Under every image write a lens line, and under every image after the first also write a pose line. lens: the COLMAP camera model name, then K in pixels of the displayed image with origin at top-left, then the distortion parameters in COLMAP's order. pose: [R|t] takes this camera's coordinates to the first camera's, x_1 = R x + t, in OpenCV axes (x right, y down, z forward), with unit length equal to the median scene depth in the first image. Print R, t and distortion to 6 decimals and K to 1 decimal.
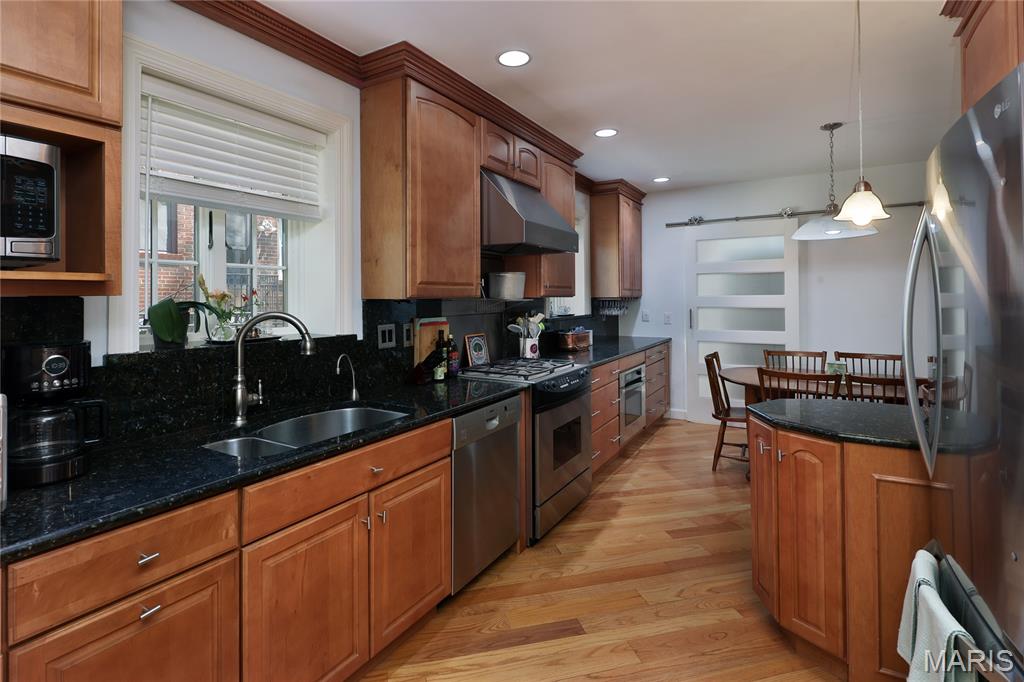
lens RADIAL K [[492.1, 0, 506.5], [0, 492.1, 294.4], [0, 0, 1]] dist [-0.001883, -0.000671]
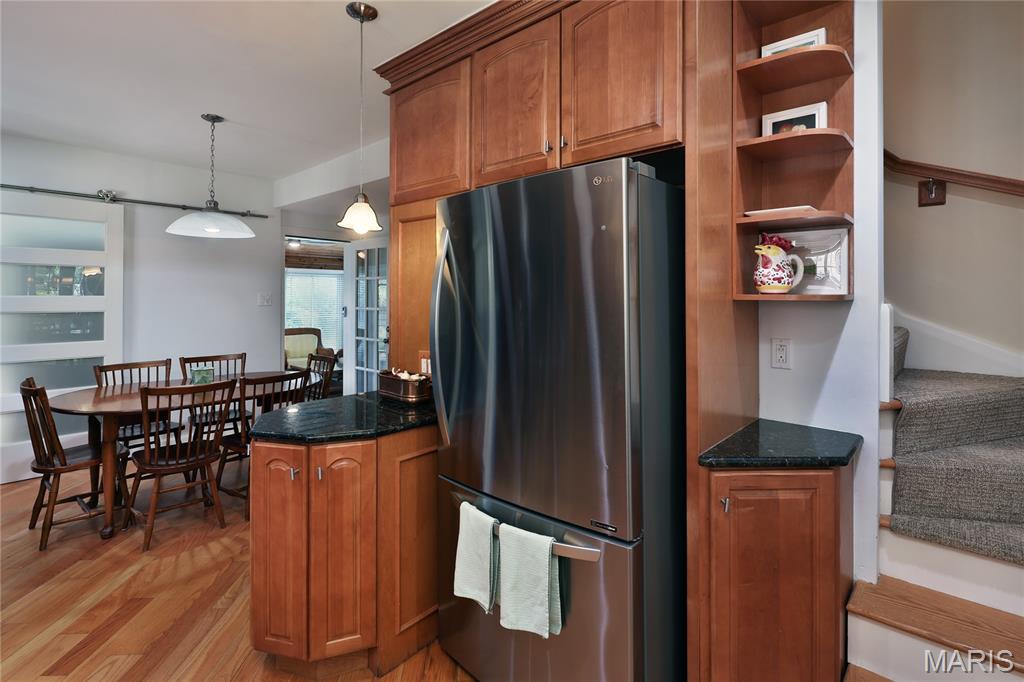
lens RADIAL K [[492.1, 0, 506.5], [0, 492.1, 294.4], [0, 0, 1]] dist [-0.001883, -0.000671]
pose [[0.193111, 0.016864, 0.981032, -0.125507], [-0.013406, 0.999804, -0.014548, 0.002128], [-0.981085, -0.010342, 0.193299, 0.220295]]
